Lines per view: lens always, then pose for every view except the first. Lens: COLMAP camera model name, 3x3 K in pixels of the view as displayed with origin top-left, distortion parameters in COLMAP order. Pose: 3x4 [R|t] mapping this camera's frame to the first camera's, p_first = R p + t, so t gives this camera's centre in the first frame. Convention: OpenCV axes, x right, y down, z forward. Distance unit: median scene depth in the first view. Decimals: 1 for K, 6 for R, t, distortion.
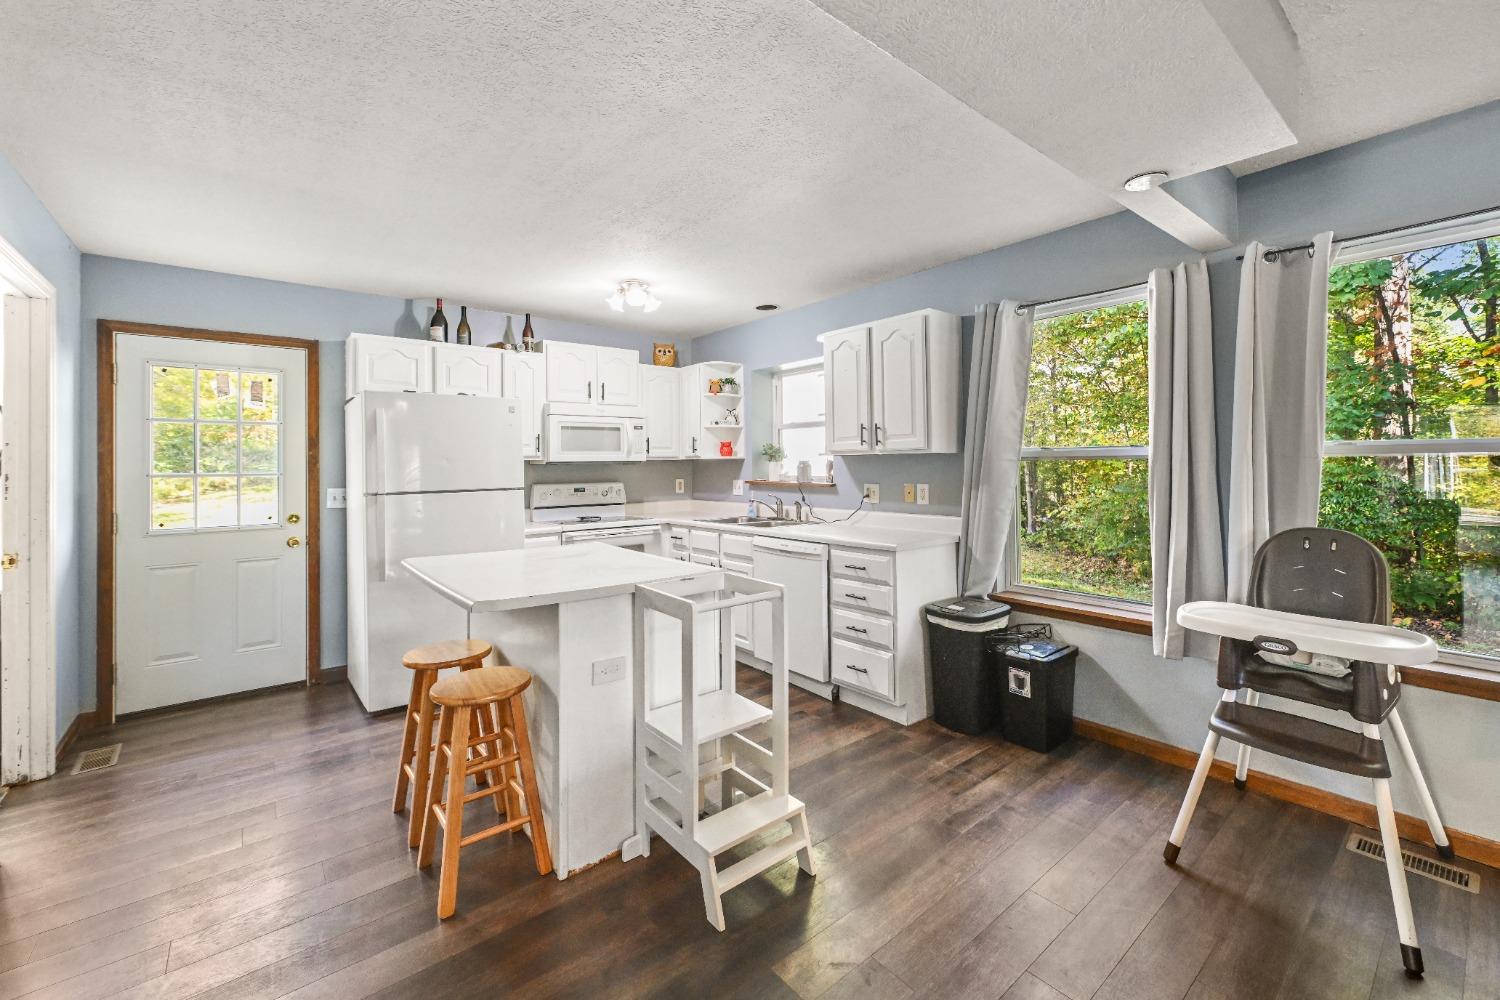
lens RADIAL K [[620.0, 0, 751.0], [0, 620.0, 442.1], [0, 0, 1]] dist [0.001055, -0.000012]
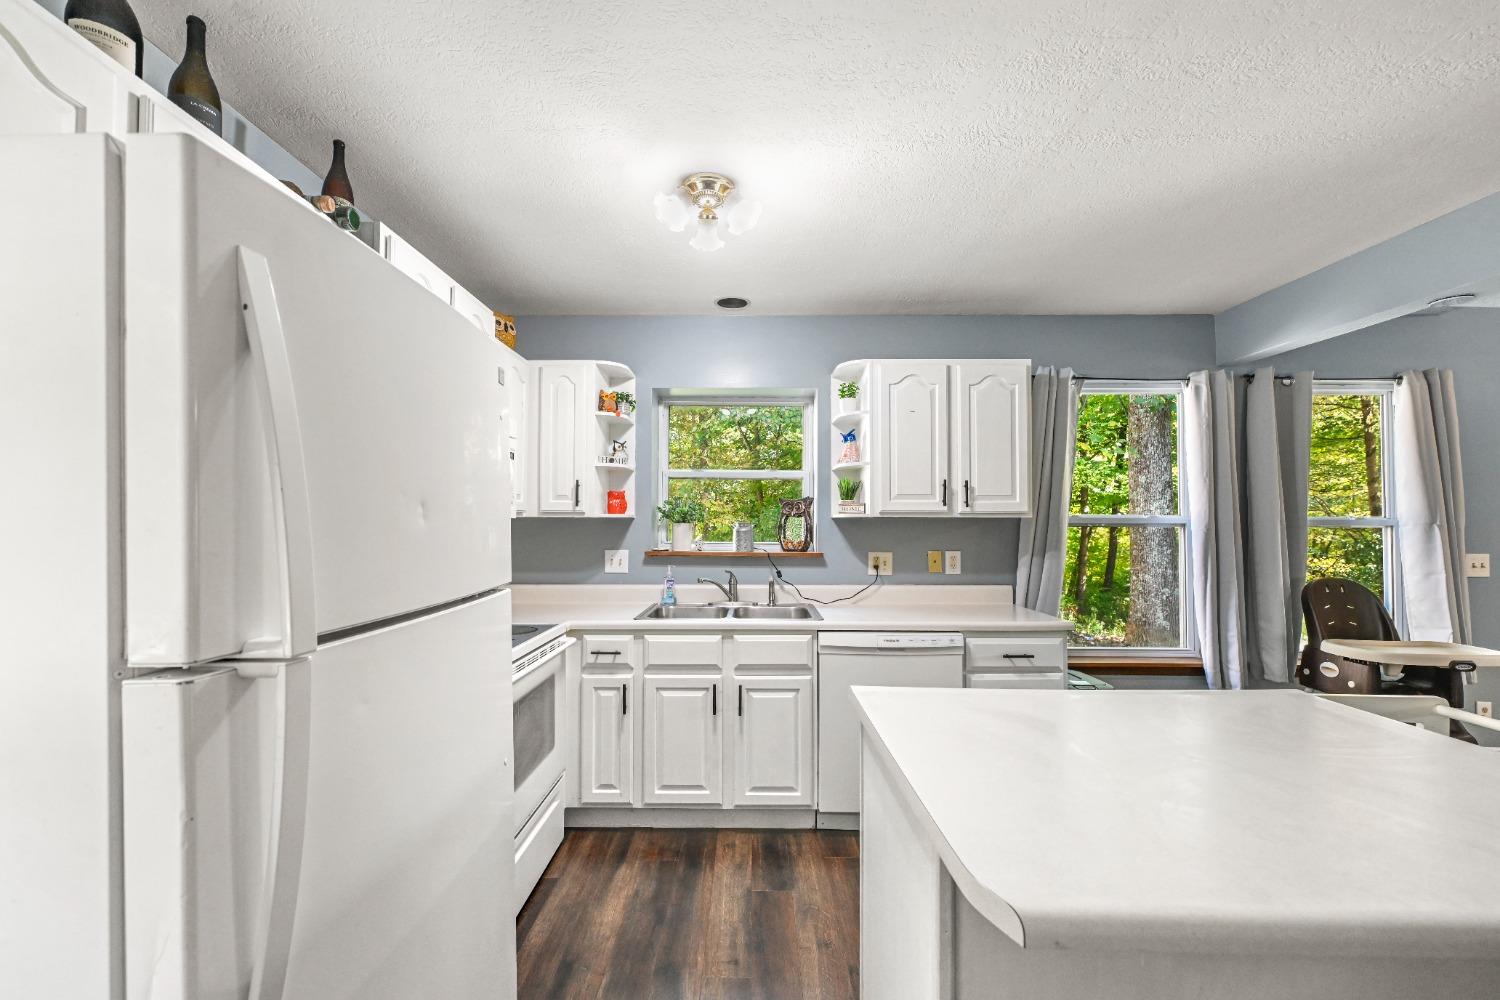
lens RADIAL K [[596.9, 0, 750.0], [0, 596.9, 500.0], [0, 0, 1]] dist [0.001493, -0.000126]
pose [[0.637178, 0.041642, 0.769590, -0.572226], [-0.038236, 0.999018, -0.022399, 0.023694], [-0.769767, -0.015154, 0.638145, 0.664970]]
